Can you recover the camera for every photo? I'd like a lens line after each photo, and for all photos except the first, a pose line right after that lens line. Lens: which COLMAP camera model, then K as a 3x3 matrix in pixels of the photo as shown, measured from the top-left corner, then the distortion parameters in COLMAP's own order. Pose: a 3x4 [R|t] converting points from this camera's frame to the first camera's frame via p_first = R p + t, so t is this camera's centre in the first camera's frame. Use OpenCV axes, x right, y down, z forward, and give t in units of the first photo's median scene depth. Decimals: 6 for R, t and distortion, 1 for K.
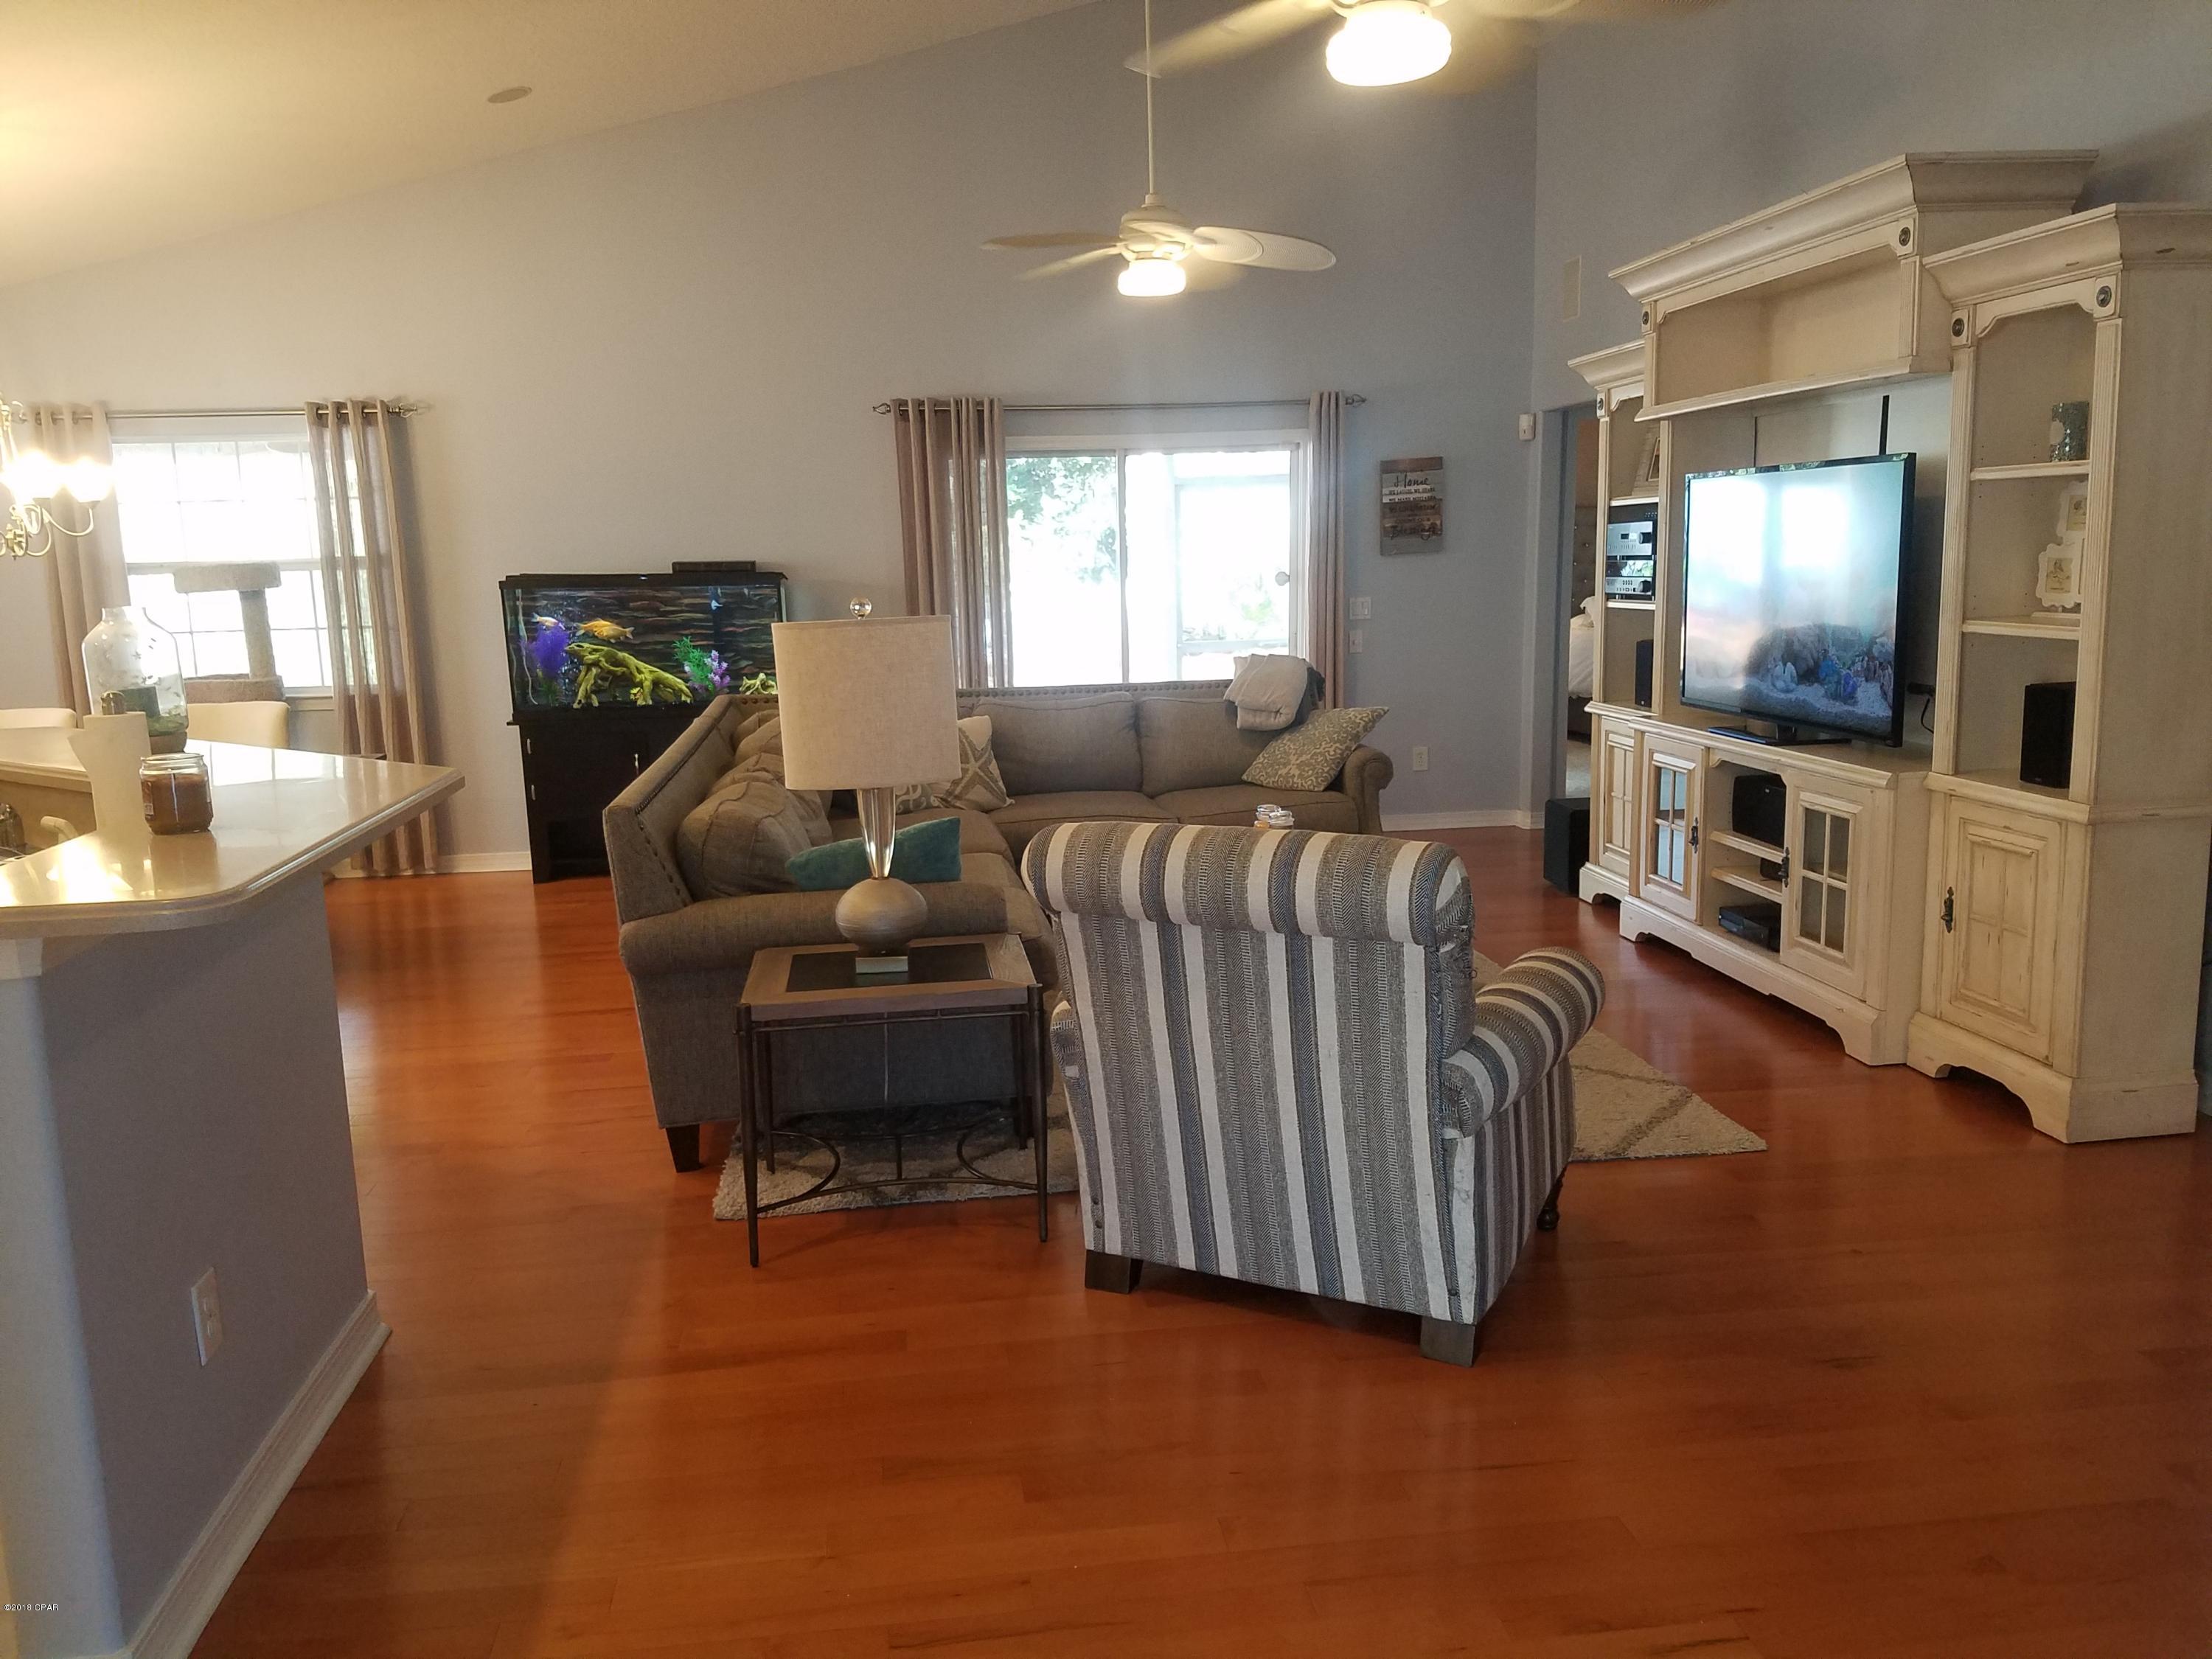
lens RADIAL K [[1711.6, 0, 1100.5], [0, 1711.6, 835.6], [0, 0, 1]] dist [0.076760, -0.107378]
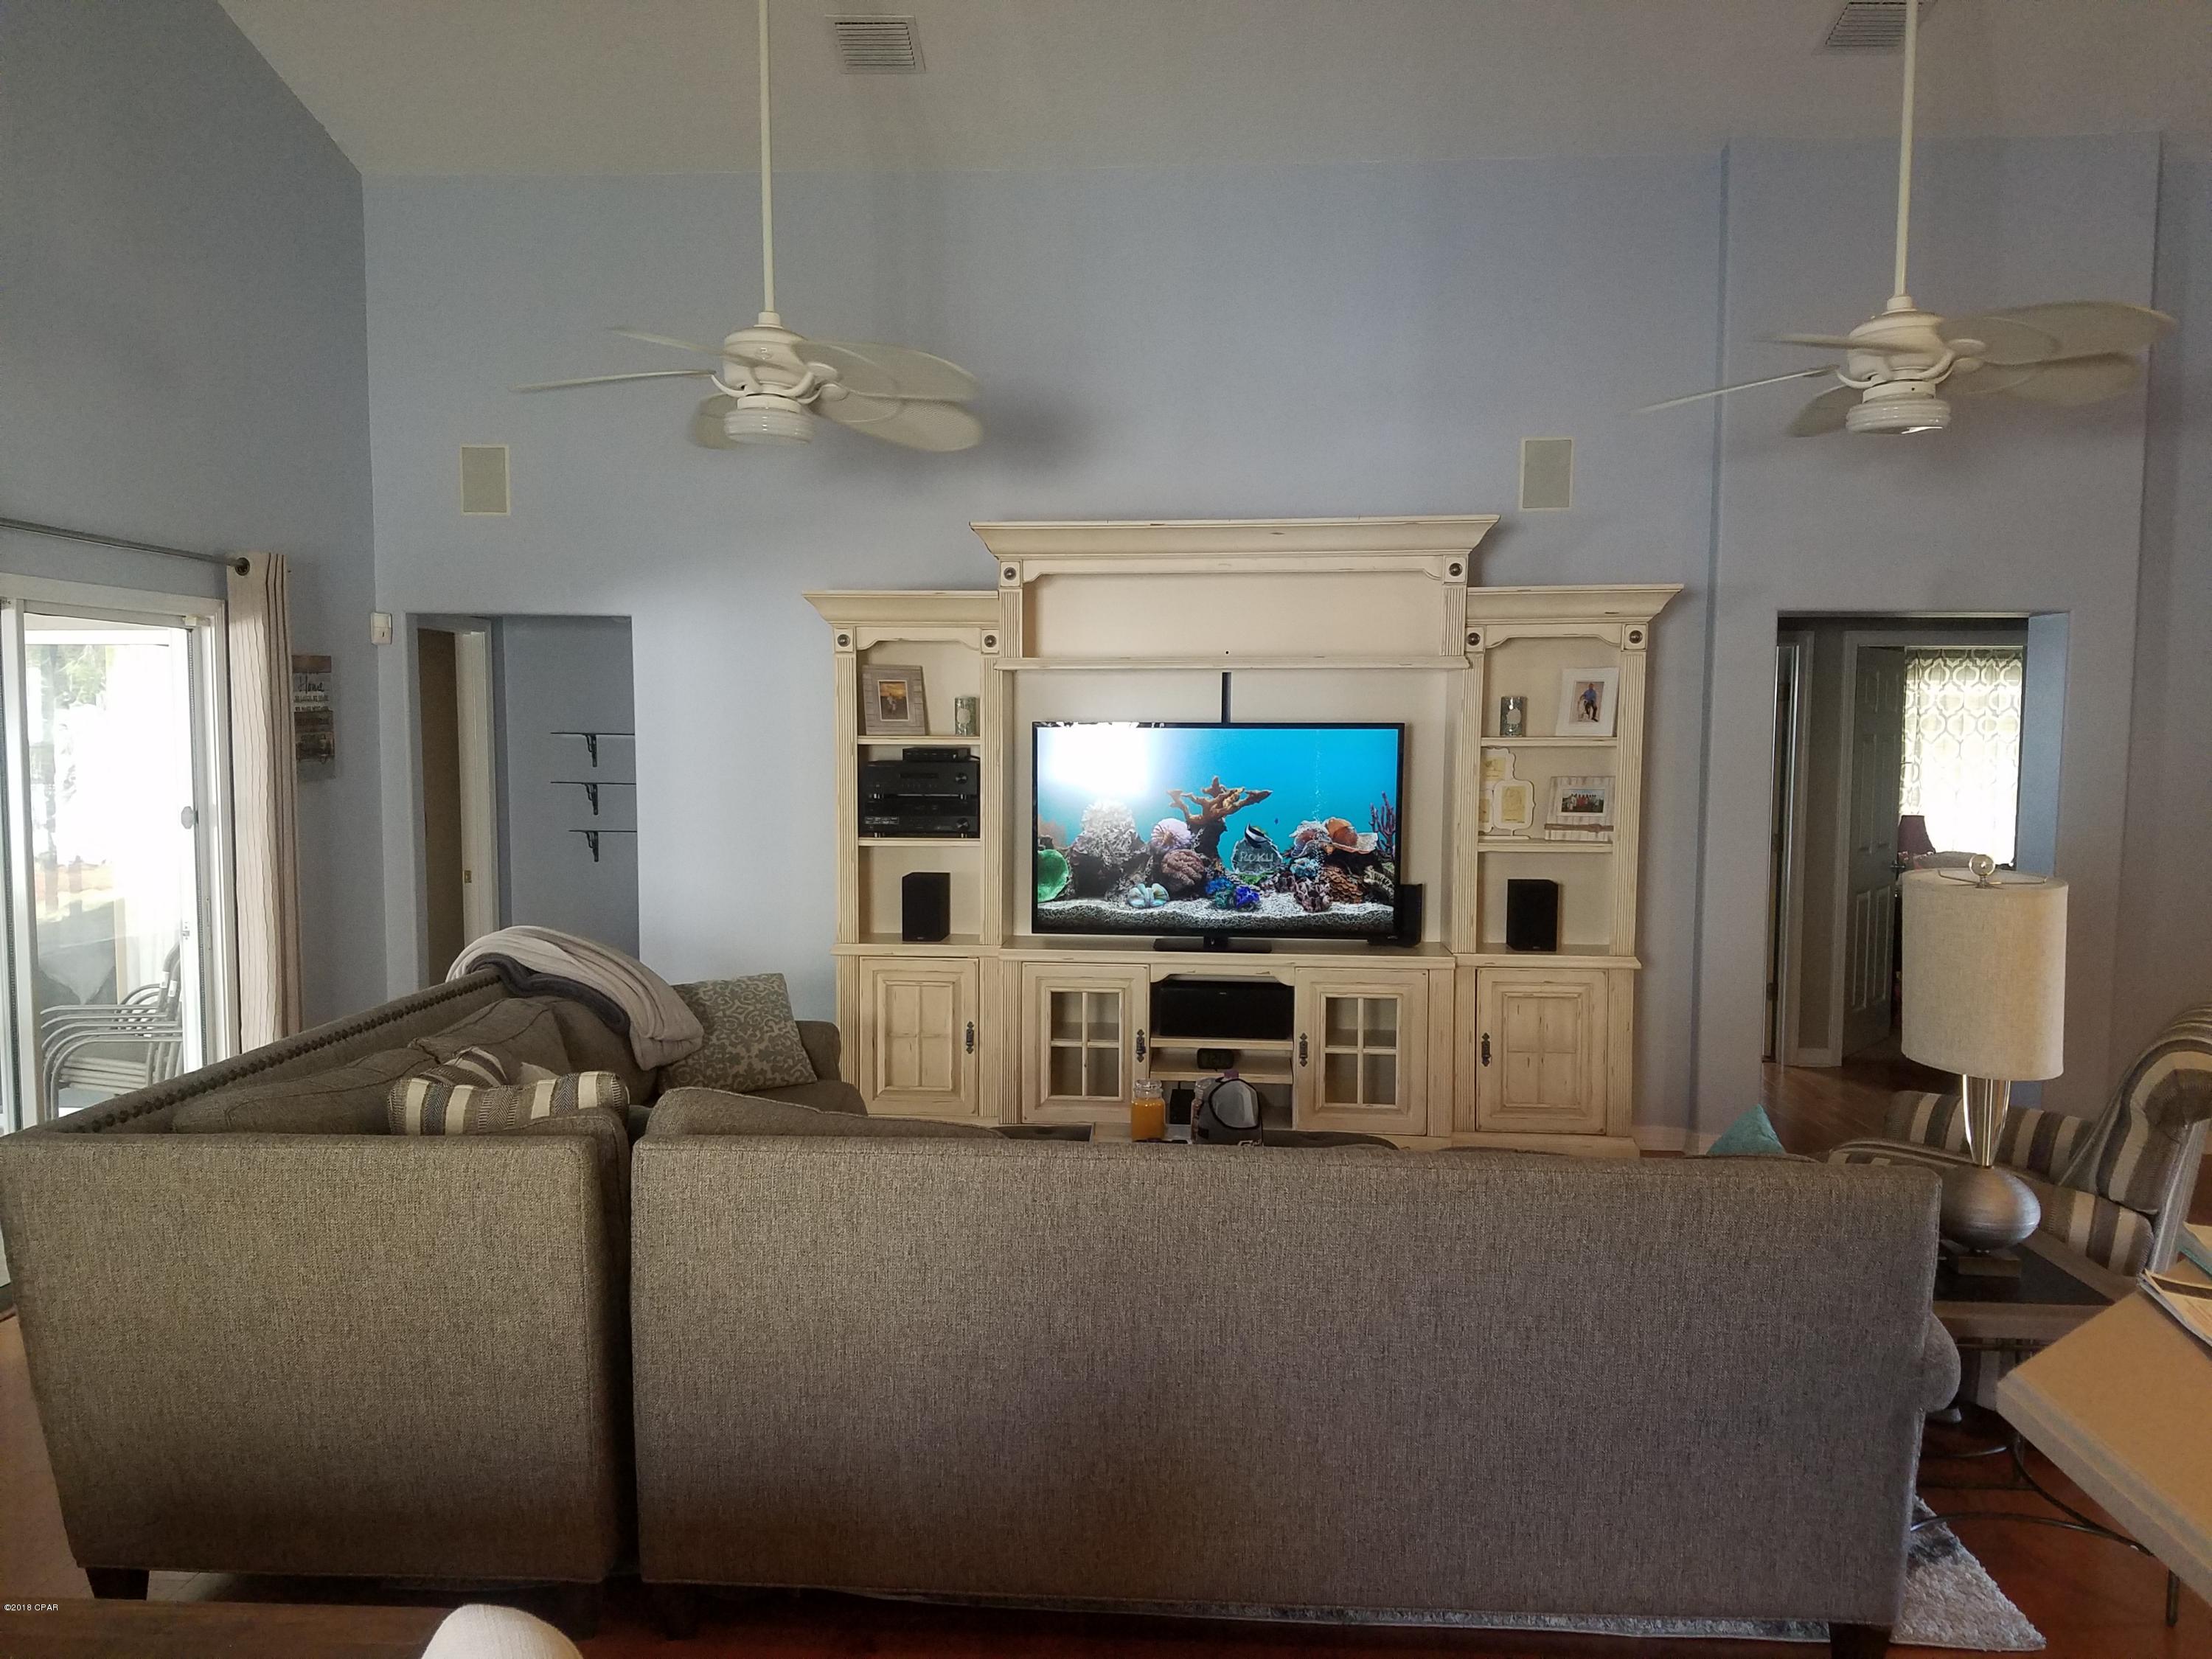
lens RADIAL K [[1711.6, 0, 1087.4], [0, 1711.6, 836.1], [0, 0, 1]] dist [0.076760, -0.107378]
pose [[0.223822, -0.040802, 0.973776, -0.795135], [0.148192, 0.988931, 0.007376, -0.159726], [-0.963298, 0.142654, 0.227391, 0.849461]]
